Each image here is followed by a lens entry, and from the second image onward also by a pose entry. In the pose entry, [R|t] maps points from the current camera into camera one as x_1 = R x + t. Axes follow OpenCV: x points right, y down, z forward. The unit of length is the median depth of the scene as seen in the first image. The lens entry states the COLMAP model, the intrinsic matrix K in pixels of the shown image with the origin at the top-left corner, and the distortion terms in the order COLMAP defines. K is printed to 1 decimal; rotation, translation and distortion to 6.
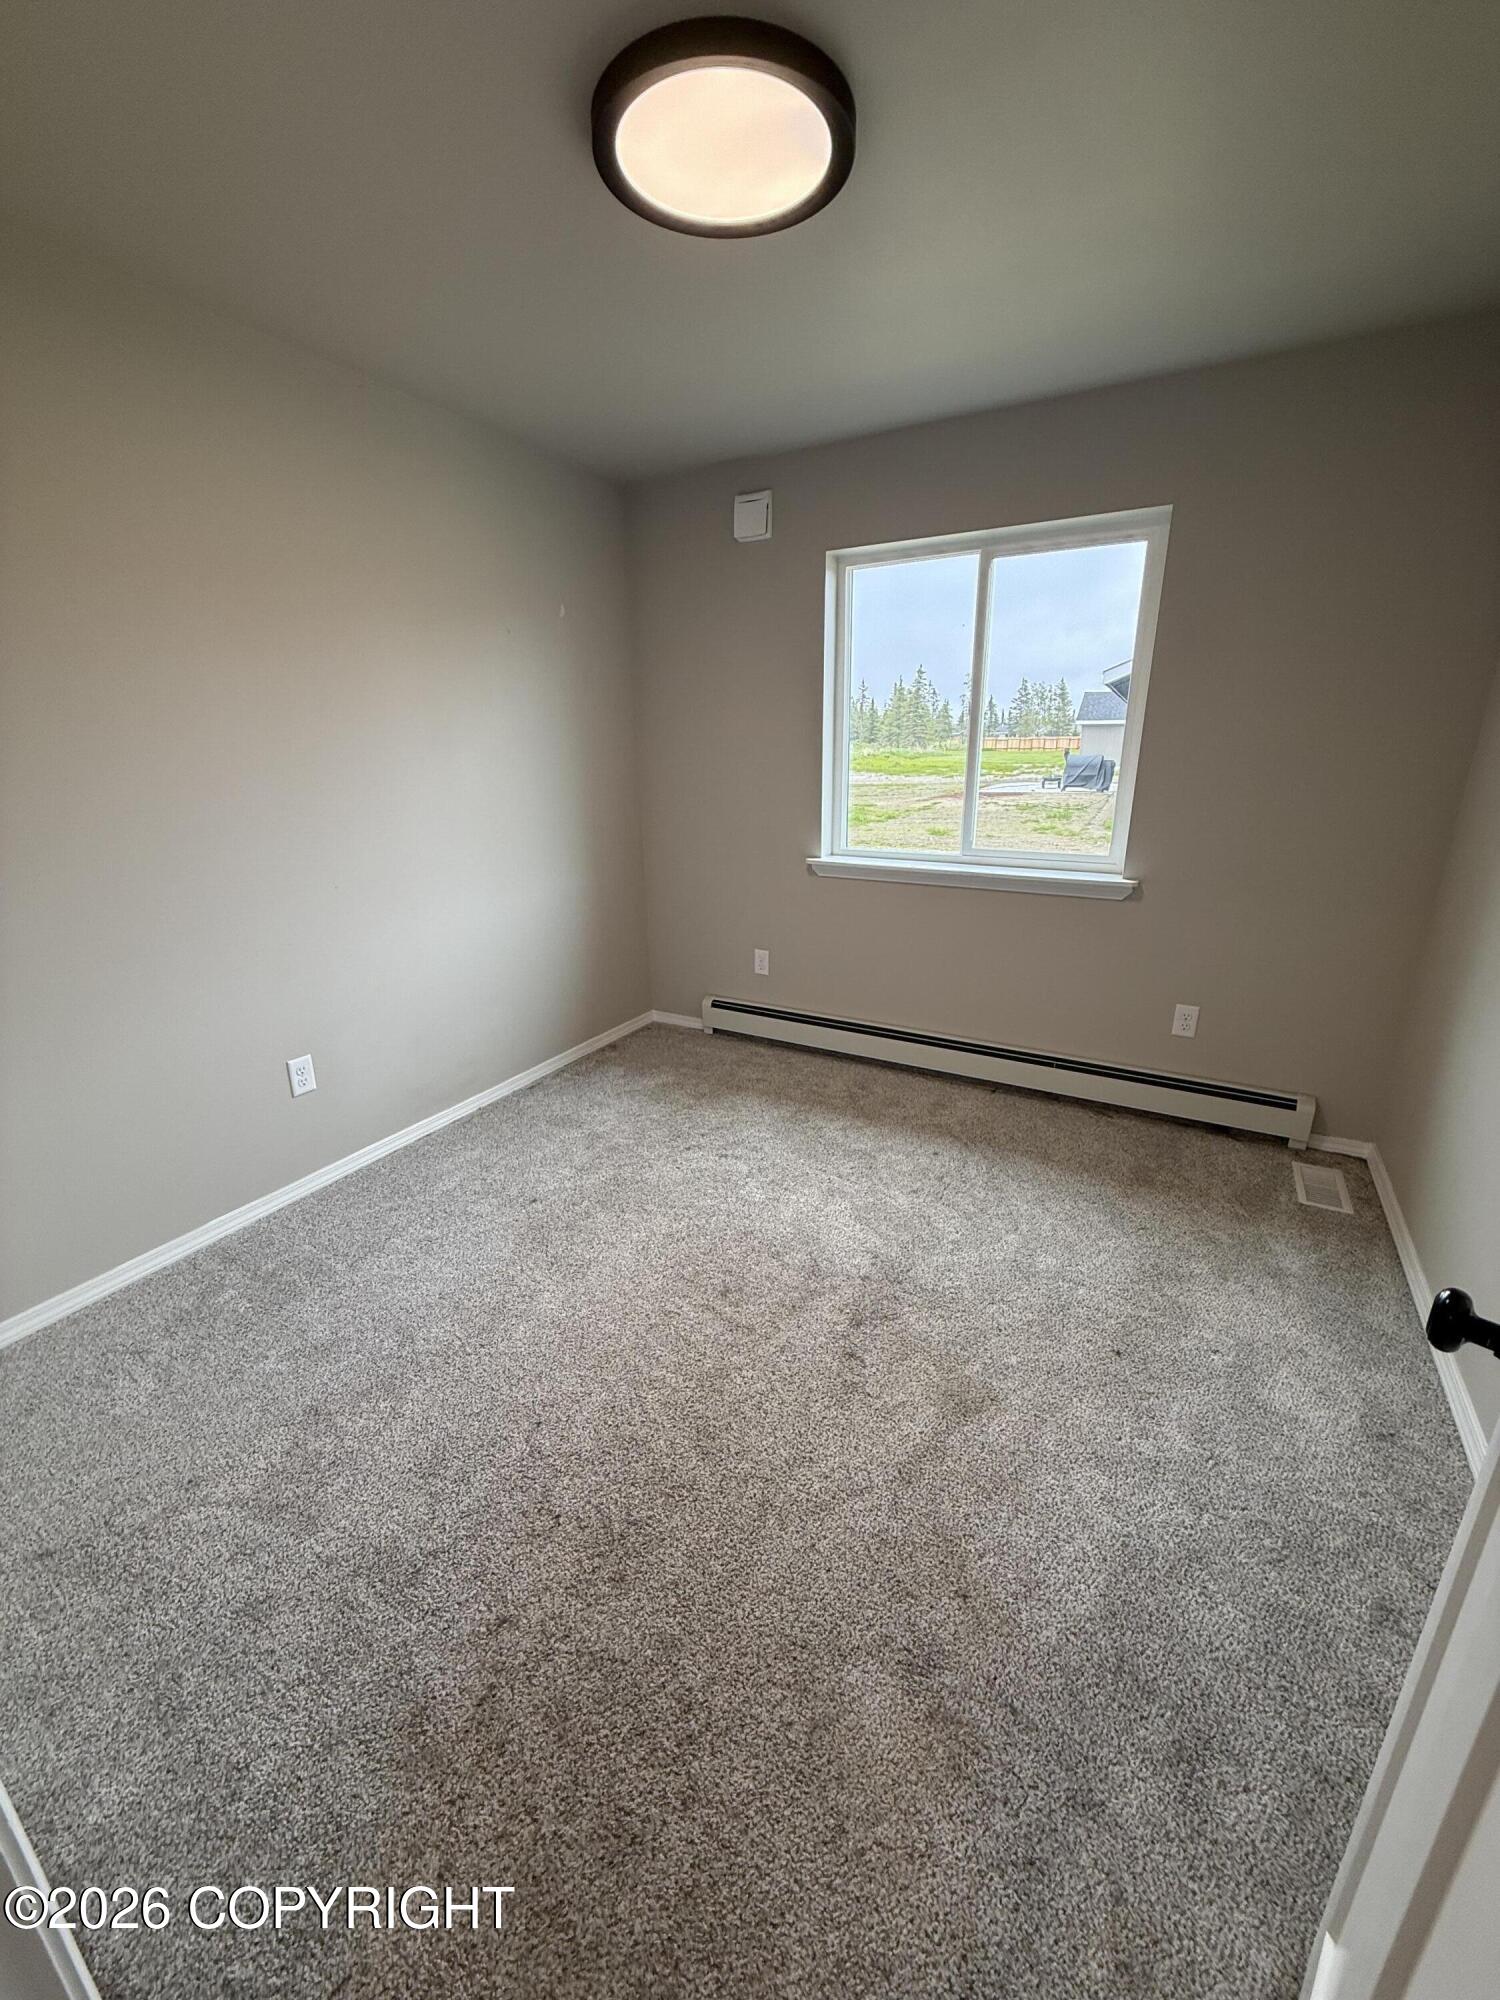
lens RADIAL K [[794.8, 0, 749.3], [0, 794.8, 997.6], [0, 0, 1]] dist [-0.002443, 0.001108]
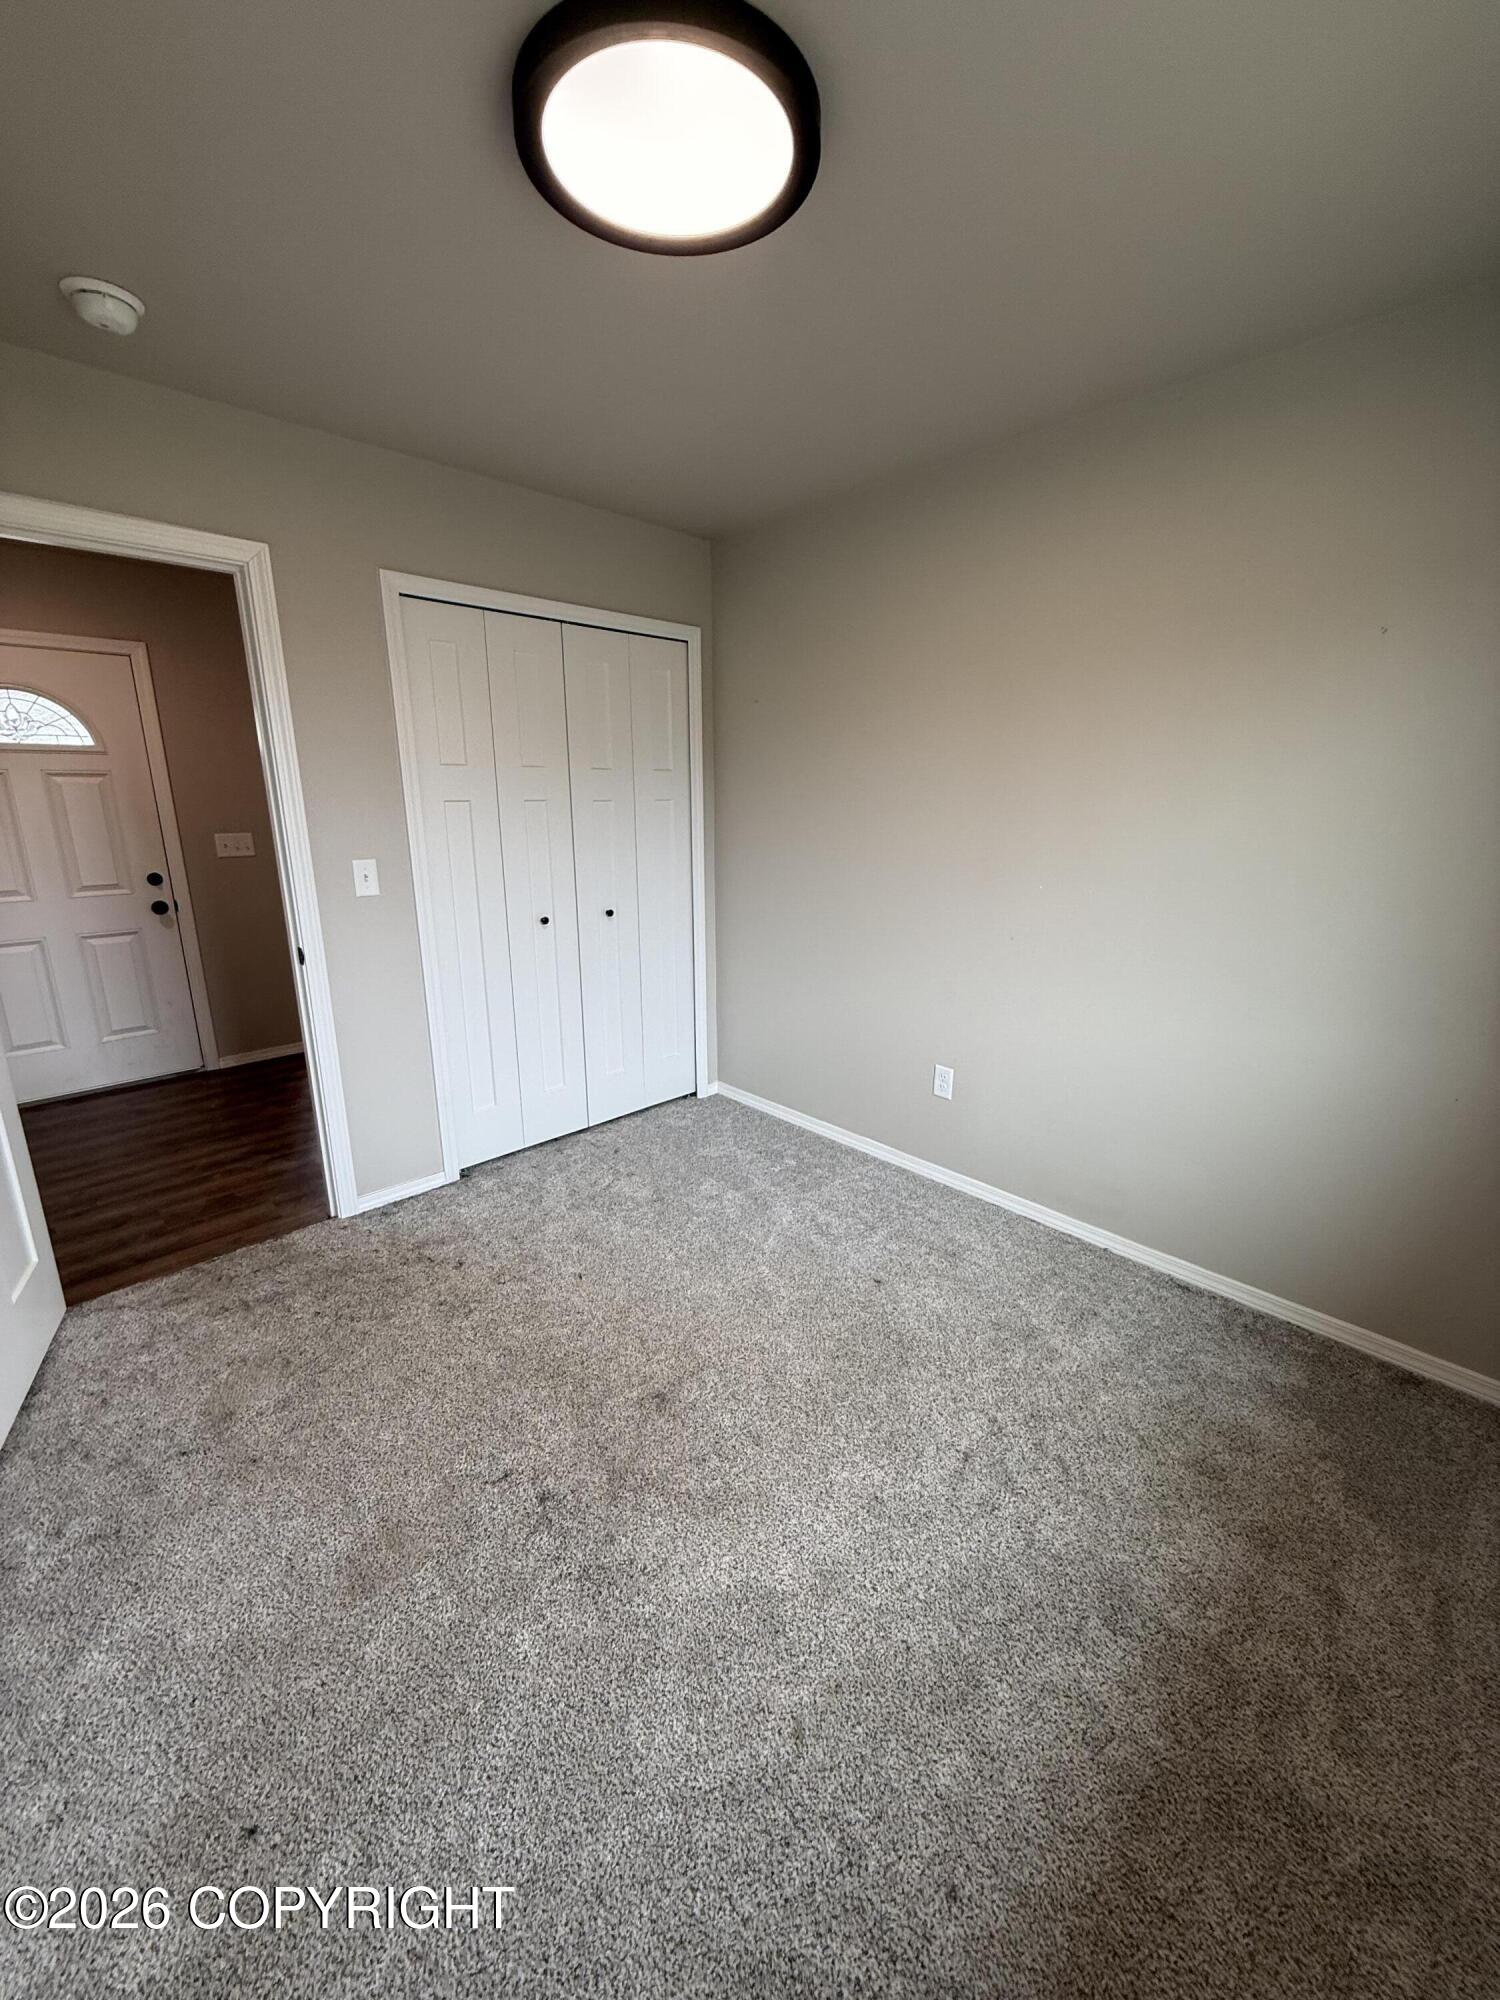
lens RADIAL K [[794.8, 0, 749.2], [0, 794.8, 1000.1], [0, 0, 1]] dist [-0.002443, 0.001108]
pose [[-0.291858, 0.246160, -0.924242, 0.454445], [-0.294981, 0.896044, 0.331800, -0.251059], [0.909838, 0.369472, -0.188906, 0.744523]]
